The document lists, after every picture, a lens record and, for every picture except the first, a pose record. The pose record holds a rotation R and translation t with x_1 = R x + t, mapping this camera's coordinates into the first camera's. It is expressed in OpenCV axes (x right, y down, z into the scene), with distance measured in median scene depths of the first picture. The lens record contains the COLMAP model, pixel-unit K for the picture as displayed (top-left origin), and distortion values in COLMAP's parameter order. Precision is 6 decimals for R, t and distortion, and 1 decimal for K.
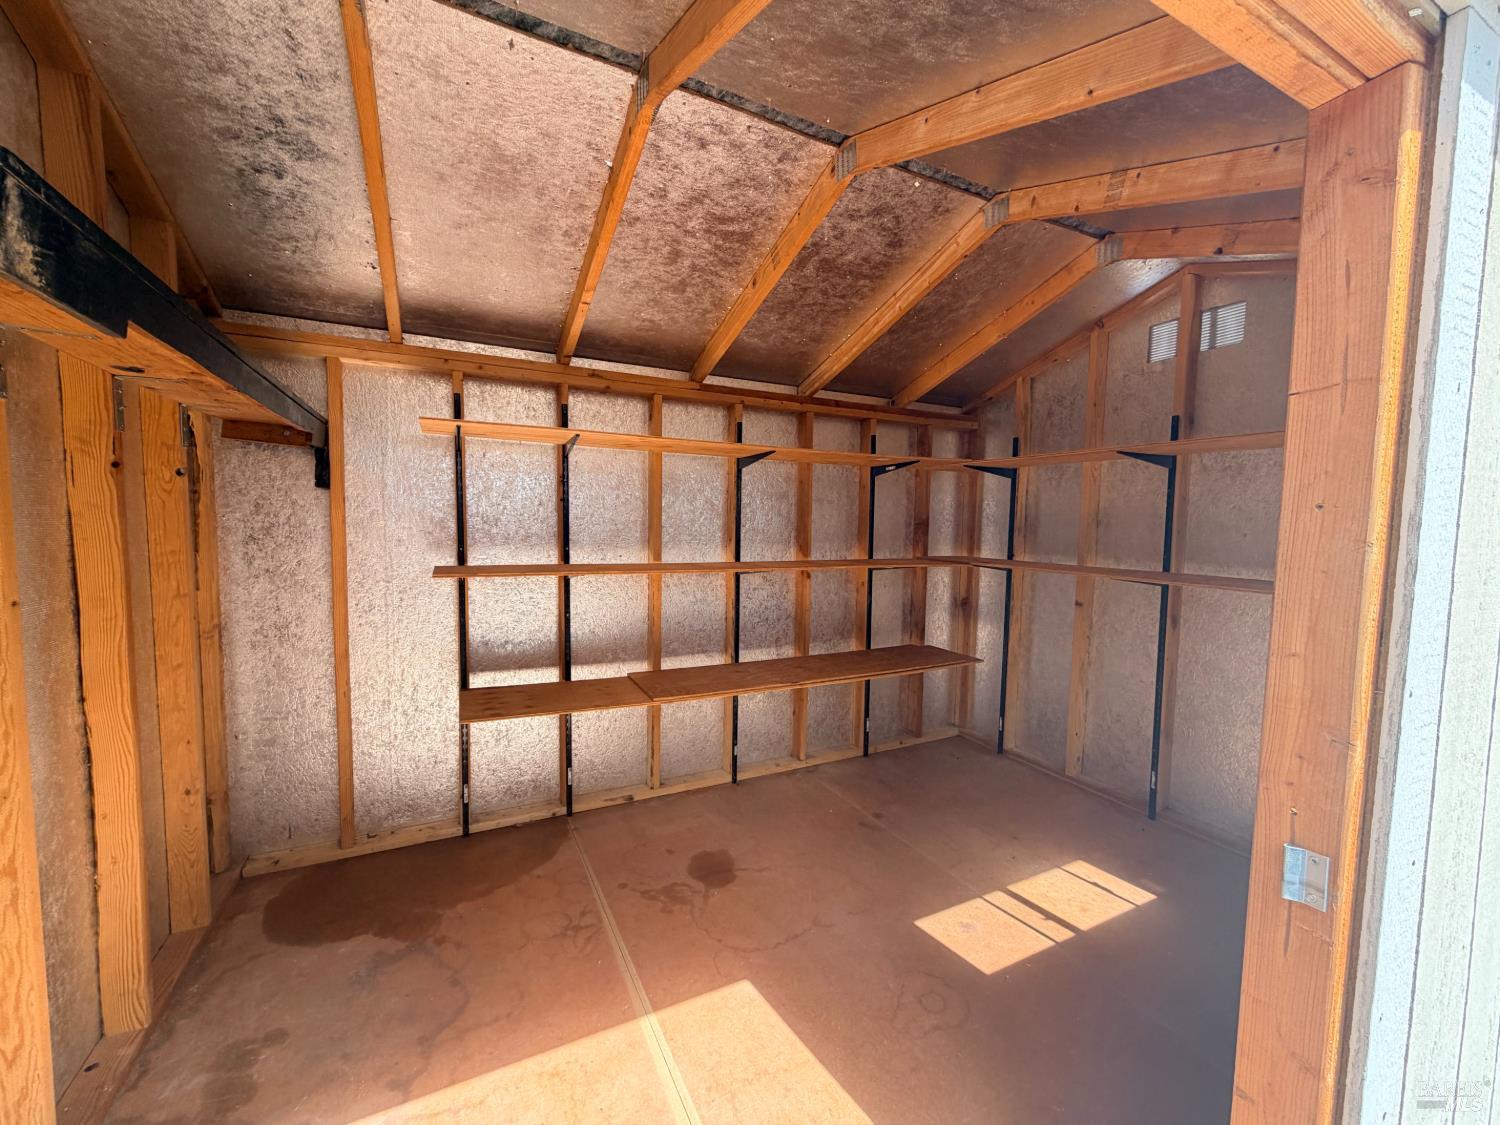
lens RADIAL K [[598.5, 0, 751.0], [0, 598.5, 565.0], [0, 0, 1]] dist [-0.000522, -0.000649]
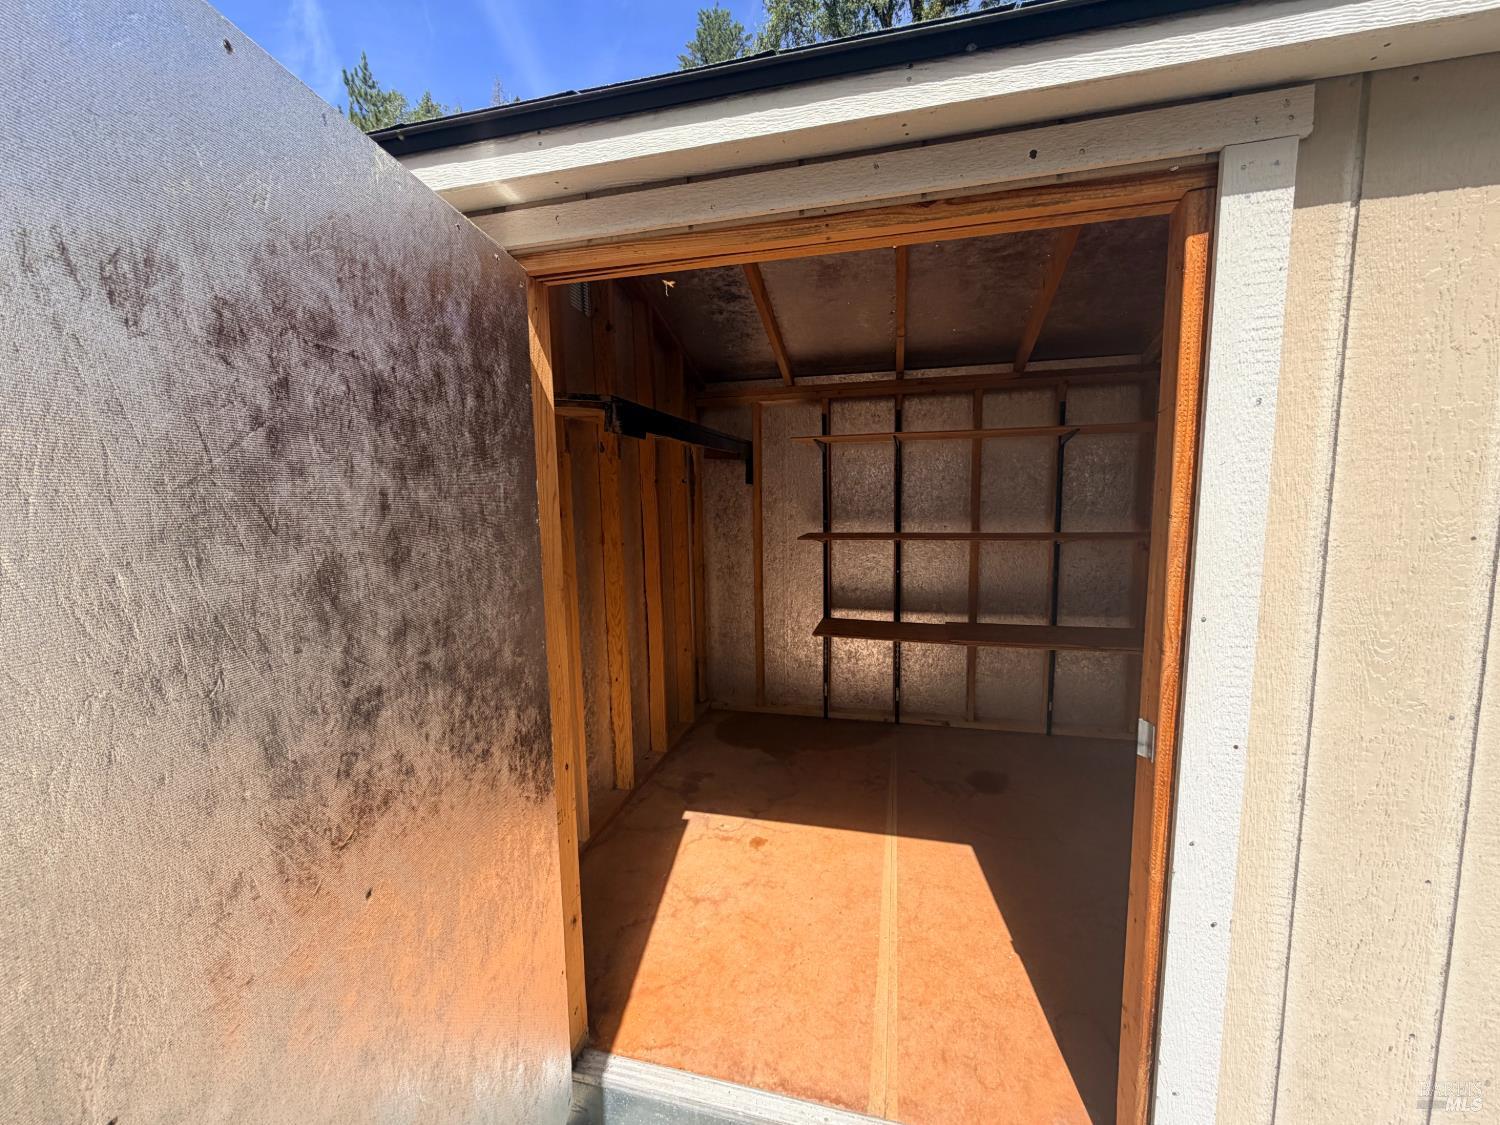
lens RADIAL K [[598.5, 0, 747.0], [0, 598.5, 565.1], [0, 0, 1]] dist [-0.000522, -0.000649]
pose [[0.754235, 0.046266, -0.654972, 0.320414], [-0.015616, 0.998496, 0.052549, 0.006409], [0.656418, -0.029406, 0.753824, -0.217148]]
